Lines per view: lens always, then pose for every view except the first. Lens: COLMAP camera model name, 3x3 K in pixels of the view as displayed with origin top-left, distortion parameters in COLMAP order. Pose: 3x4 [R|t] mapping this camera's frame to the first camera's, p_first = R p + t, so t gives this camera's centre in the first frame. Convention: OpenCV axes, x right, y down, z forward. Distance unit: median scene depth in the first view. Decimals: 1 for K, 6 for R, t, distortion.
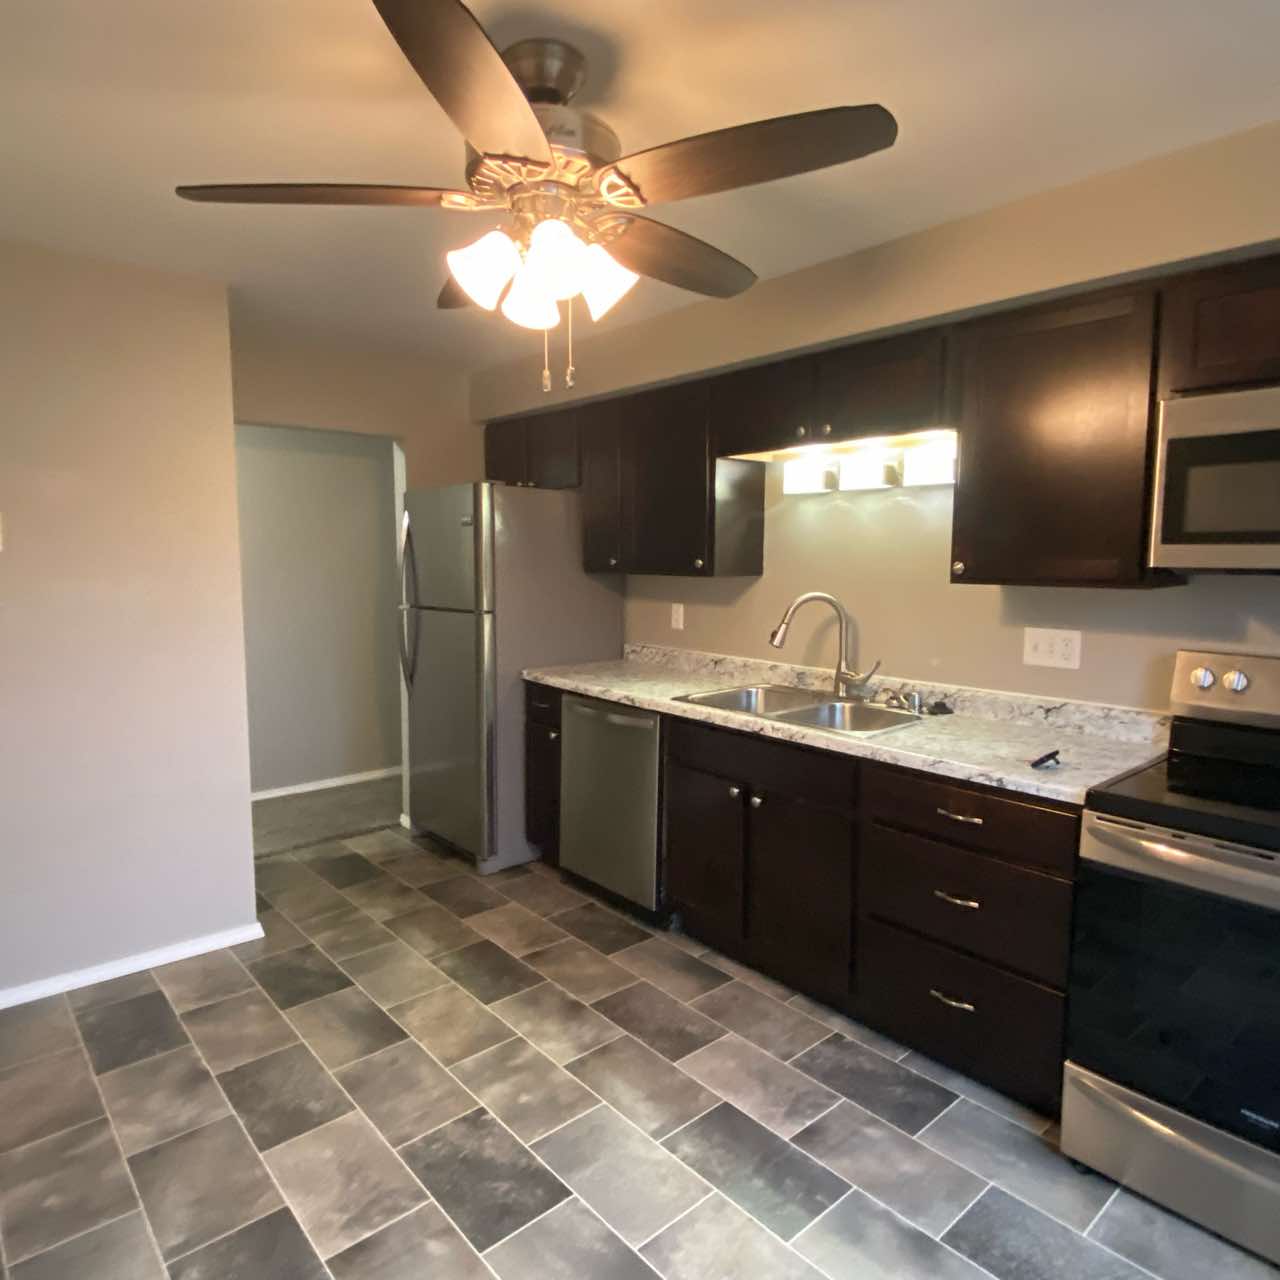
lens RADIAL K [[870.8, 0, 640.0], [0, 870.8, 640.0], [0, 0, 1]] dist [0.070337, -0.083429]
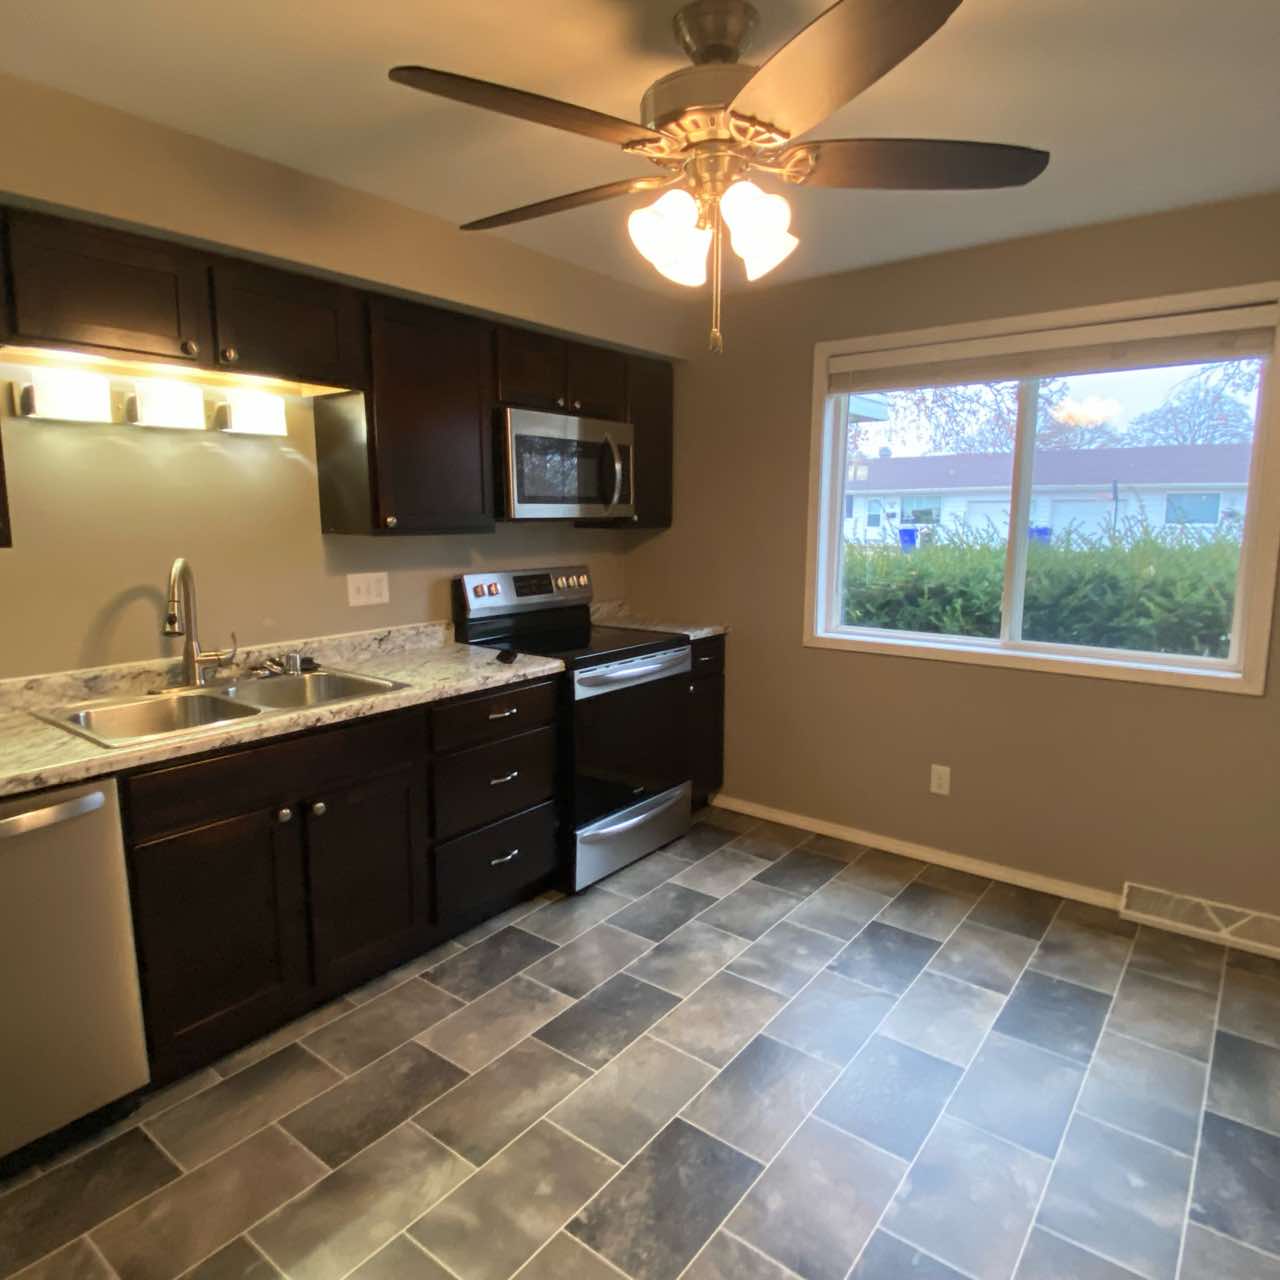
lens RADIAL K [[870.8, 0, 640.0], [0, 870.8, 640.0], [0, 0, 1]] dist [0.070337, -0.083429]
pose [[-0.240614, -0.145641, 0.959632, -0.800969], [0.100282, 0.979657, 0.173824, -0.096379], [-0.965427, 0.138059, -0.221114, 0.963555]]
